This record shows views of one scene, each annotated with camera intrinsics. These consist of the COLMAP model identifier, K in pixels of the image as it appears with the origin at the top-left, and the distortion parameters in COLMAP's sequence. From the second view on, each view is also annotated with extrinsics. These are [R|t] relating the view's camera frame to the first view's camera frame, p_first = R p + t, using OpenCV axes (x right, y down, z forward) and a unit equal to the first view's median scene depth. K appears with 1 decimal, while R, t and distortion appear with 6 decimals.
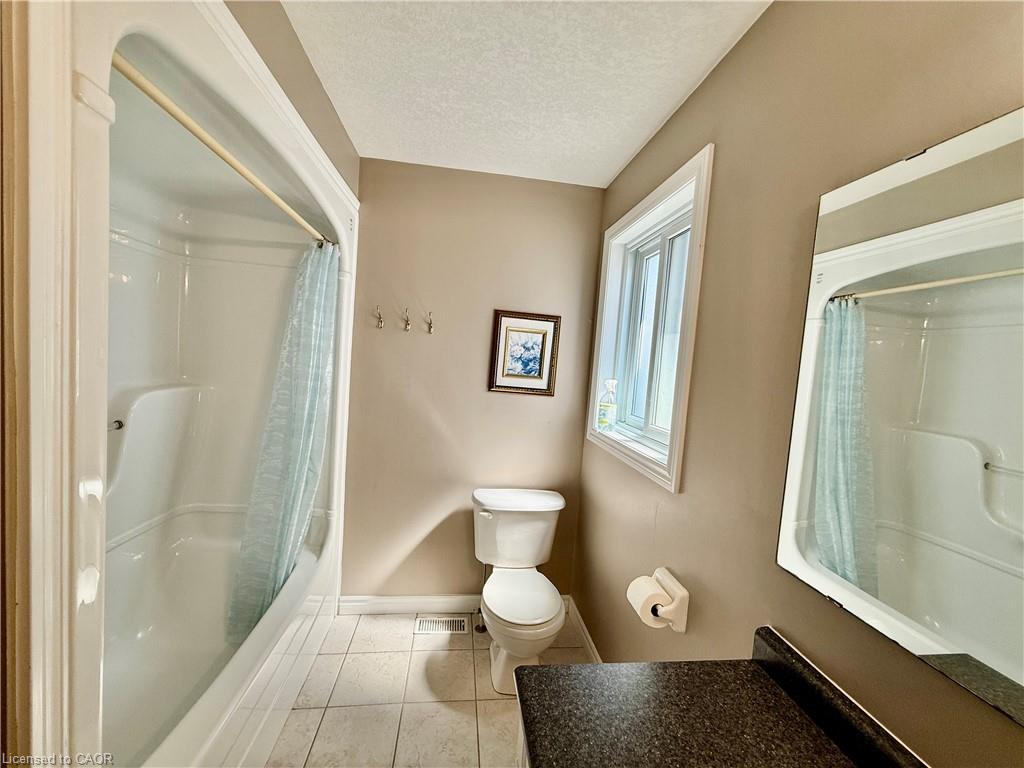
lens RADIAL K [[409.8, 0, 511.2], [0, 409.8, 386.5], [0, 0, 1]] dist [0.002211, 0.000107]
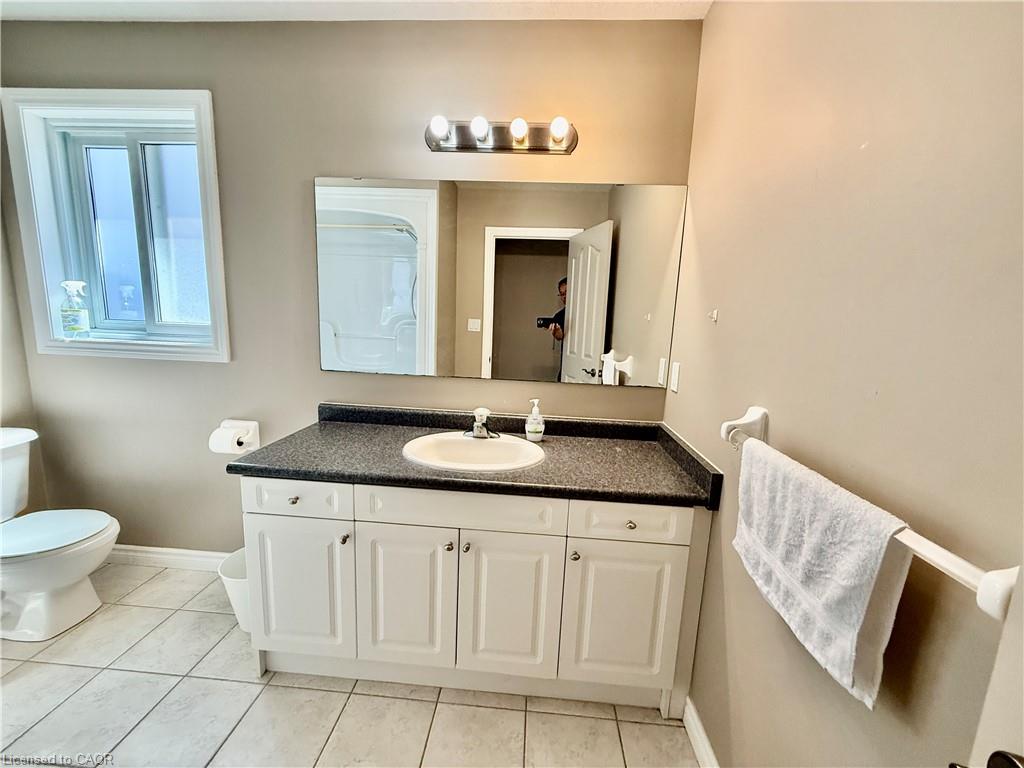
lens RADIAL K [[409.8, 0, 511.2], [0, 409.8, 386.5], [0, 0, 1]] dist [0.002211, 0.000107]
pose [[0.194865, -0.226902, 0.954224, -0.722825], [0.040865, 0.973907, 0.223237, 0.070423], [-0.979978, -0.004507, 0.199053, -0.196904]]
